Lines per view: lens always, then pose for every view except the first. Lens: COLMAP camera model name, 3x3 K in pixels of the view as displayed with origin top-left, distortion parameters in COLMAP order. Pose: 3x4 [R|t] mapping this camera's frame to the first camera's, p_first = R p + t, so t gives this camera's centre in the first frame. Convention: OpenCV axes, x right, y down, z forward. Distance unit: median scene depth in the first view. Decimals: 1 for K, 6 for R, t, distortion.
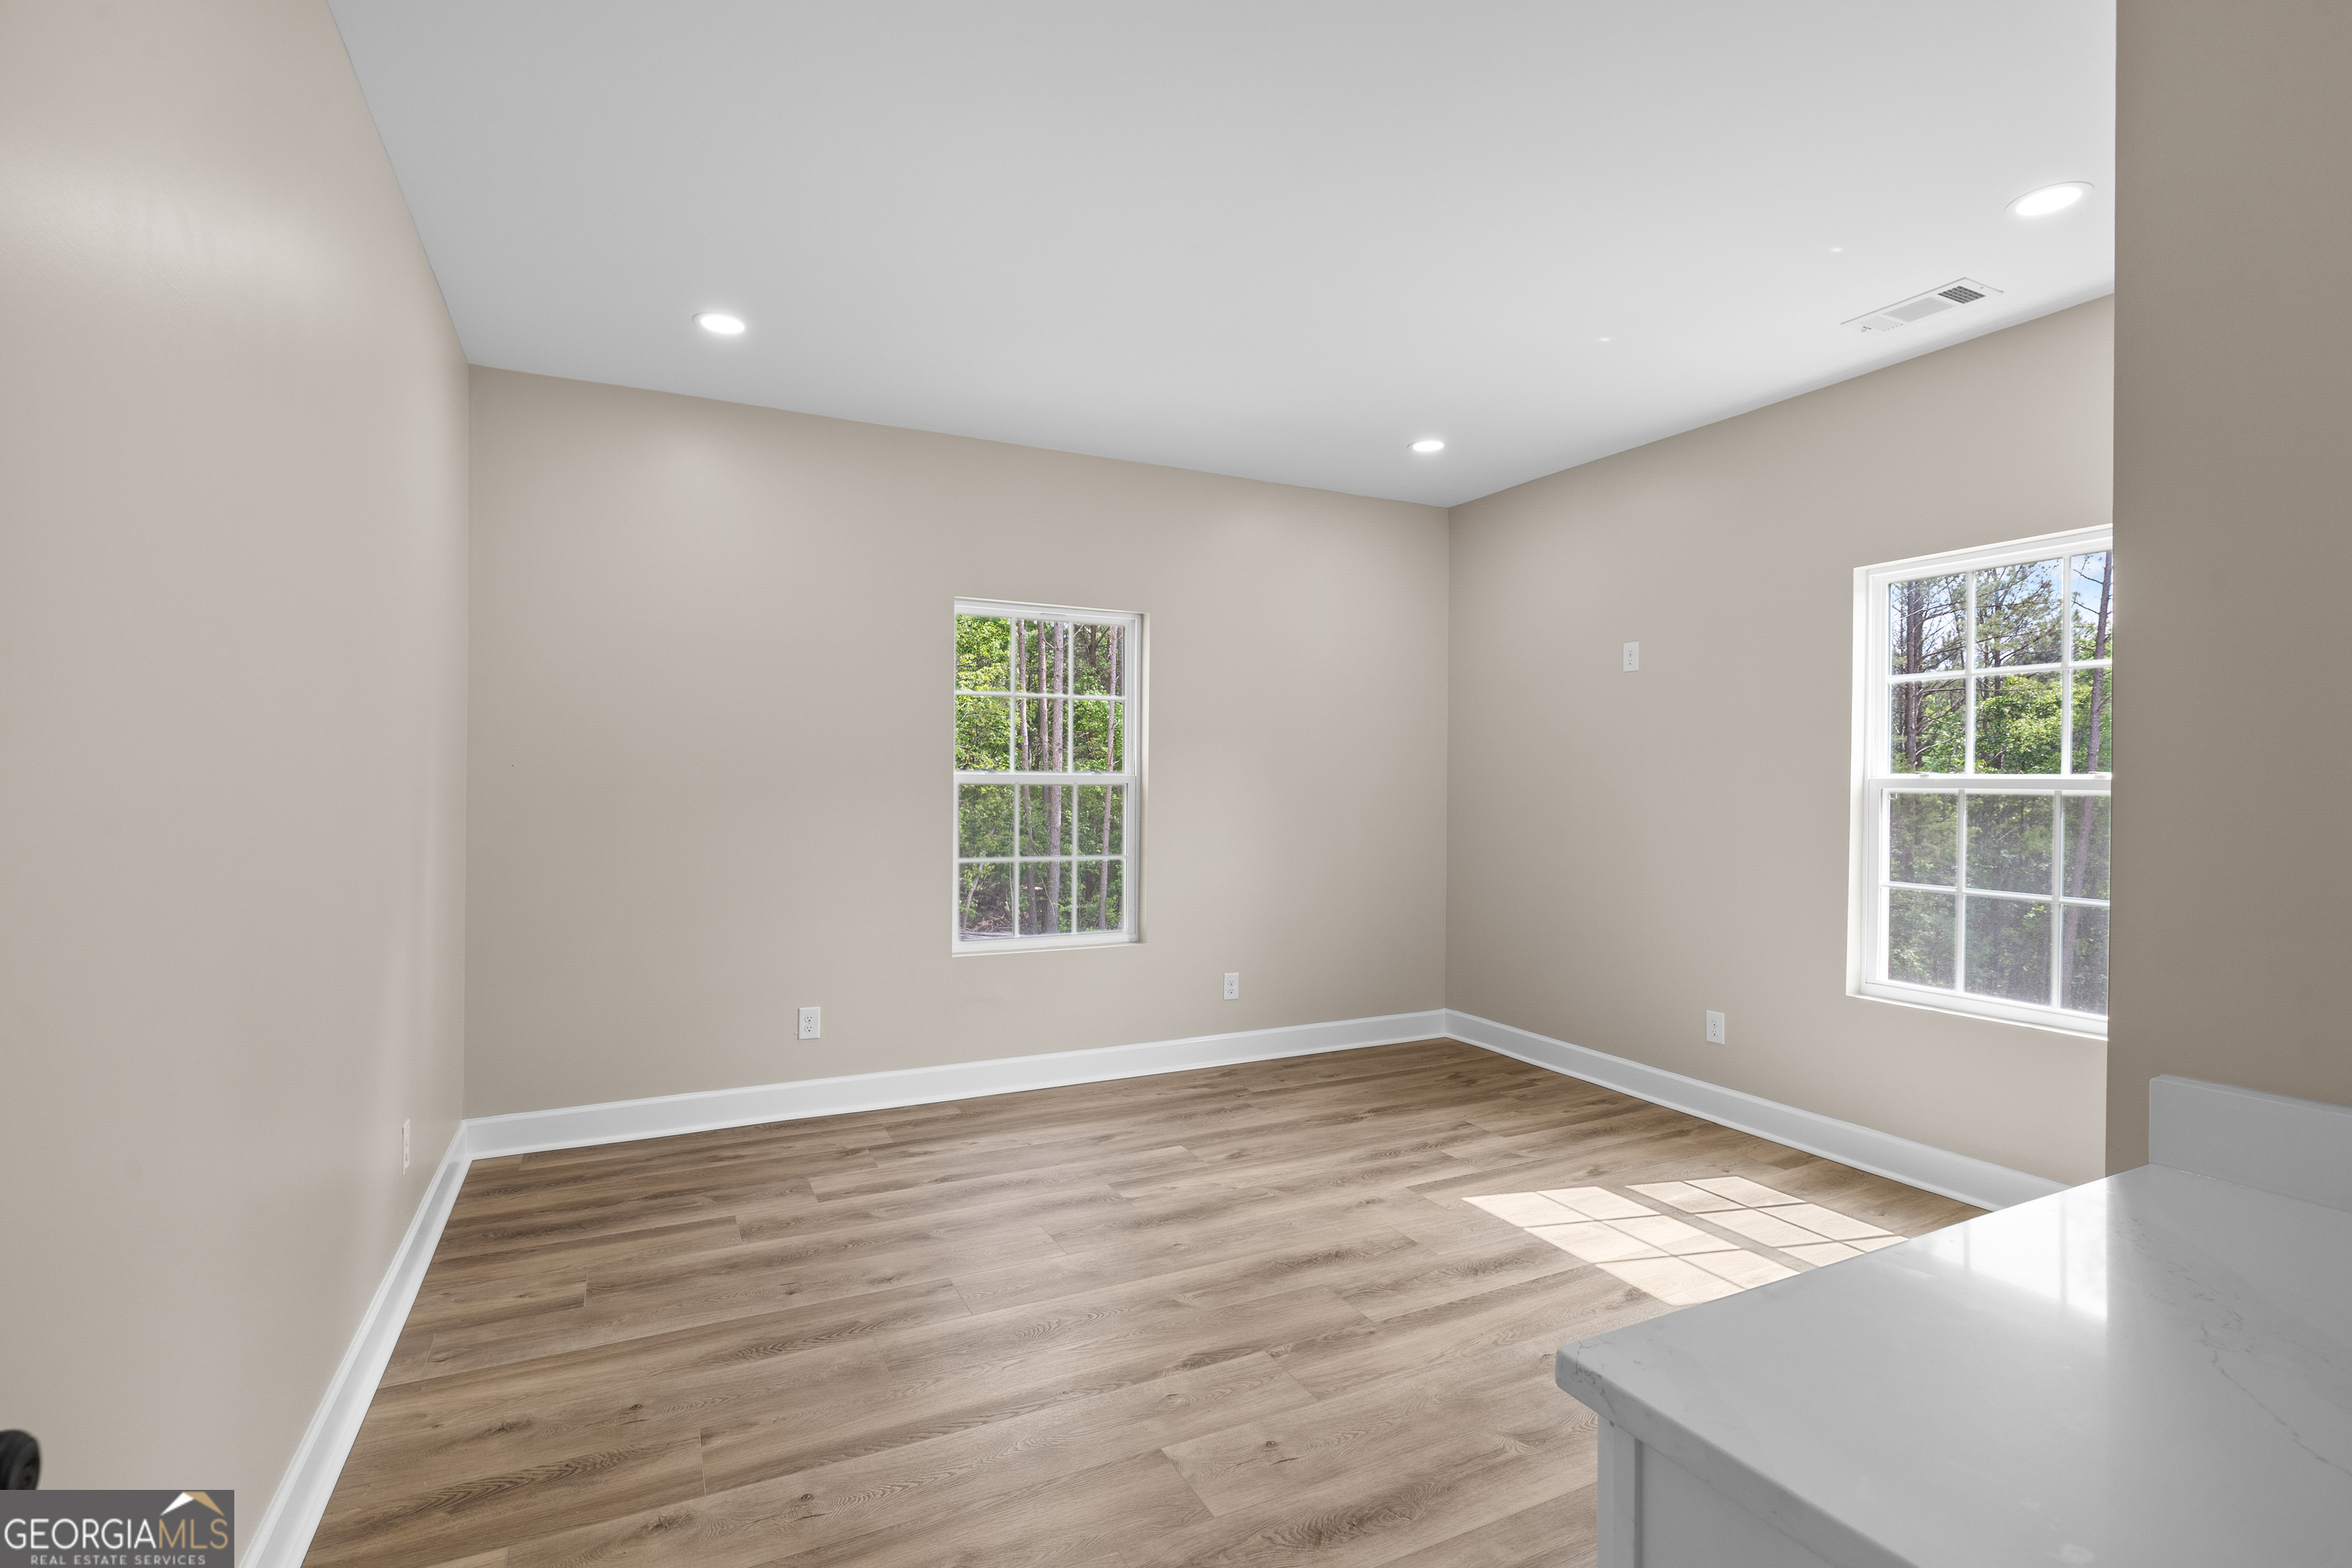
lens RADIAL K [[1121.9, 0, 1178.7], [0, 1121.9, 779.4], [0, 0, 1]] dist [-0.002173, -0.000490]
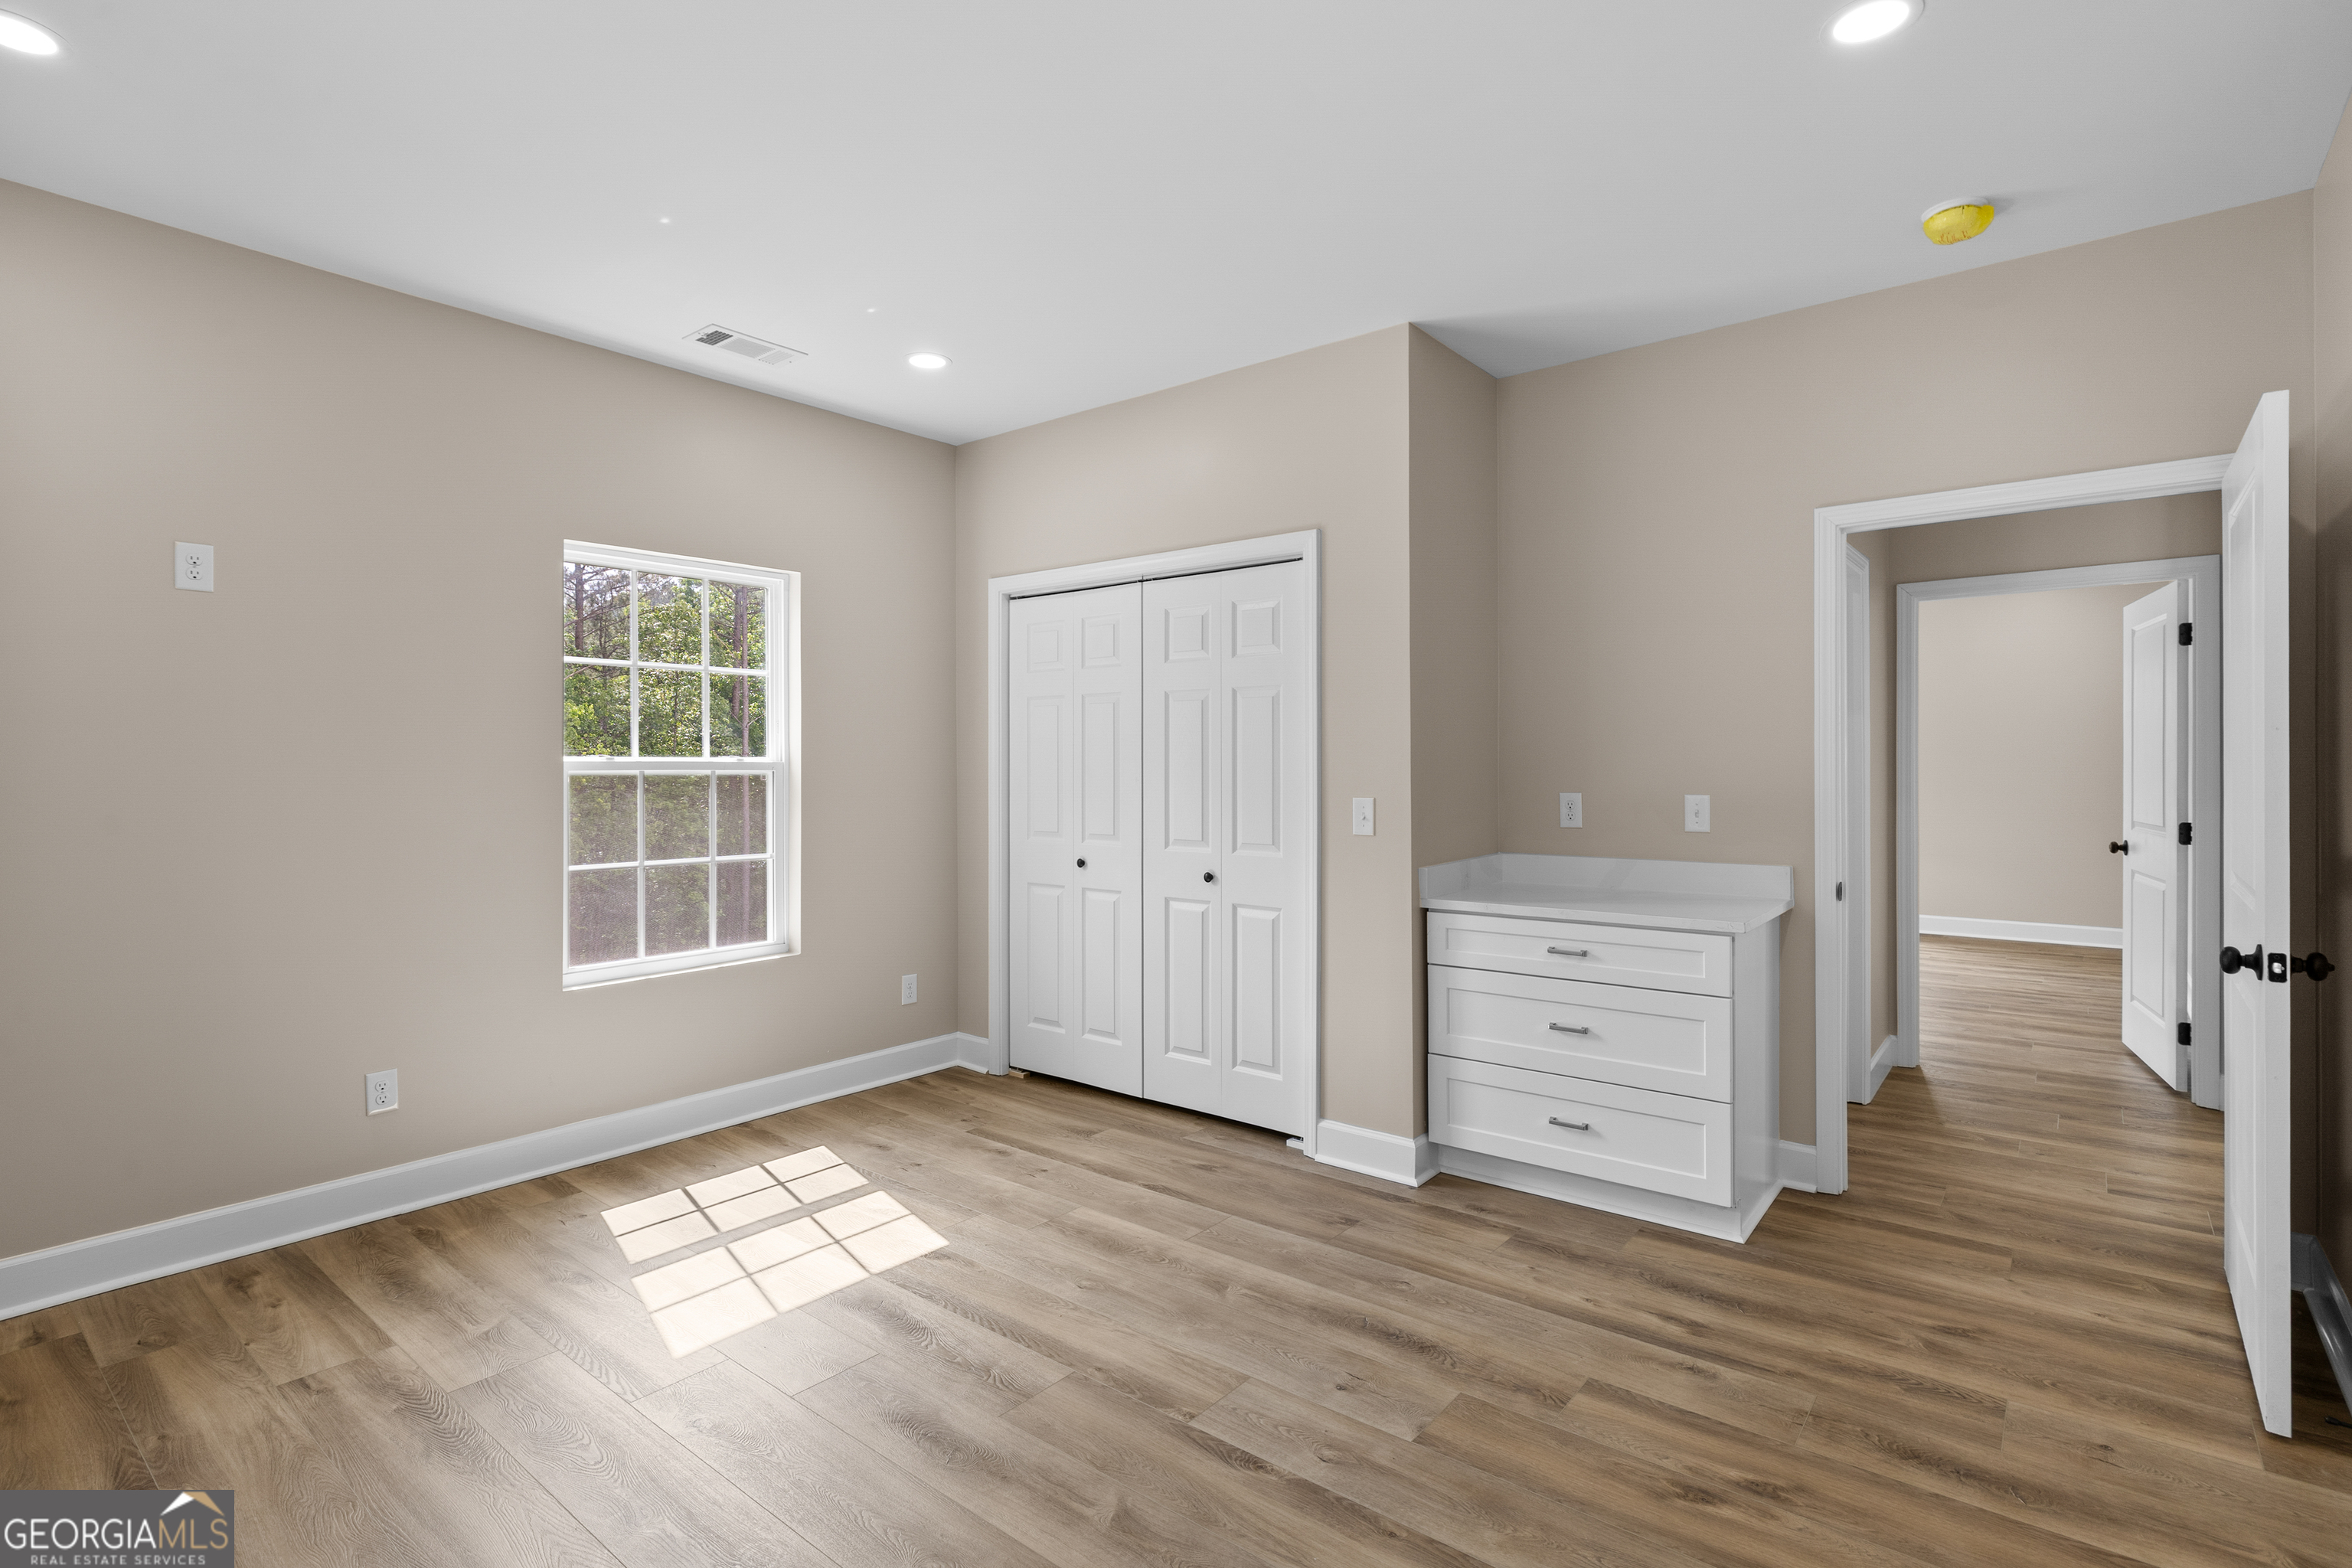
lens RADIAL K [[1121.9, 0, 1174.5], [0, 1121.9, 774.1], [0, 0, 1]] dist [-0.002173, -0.000490]
pose [[-0.422822, -0.012605, 0.906125, -0.500257], [-0.000638, 0.999907, 0.013612, -0.003499], [-0.906212, 0.005177, -0.422791, 0.983302]]
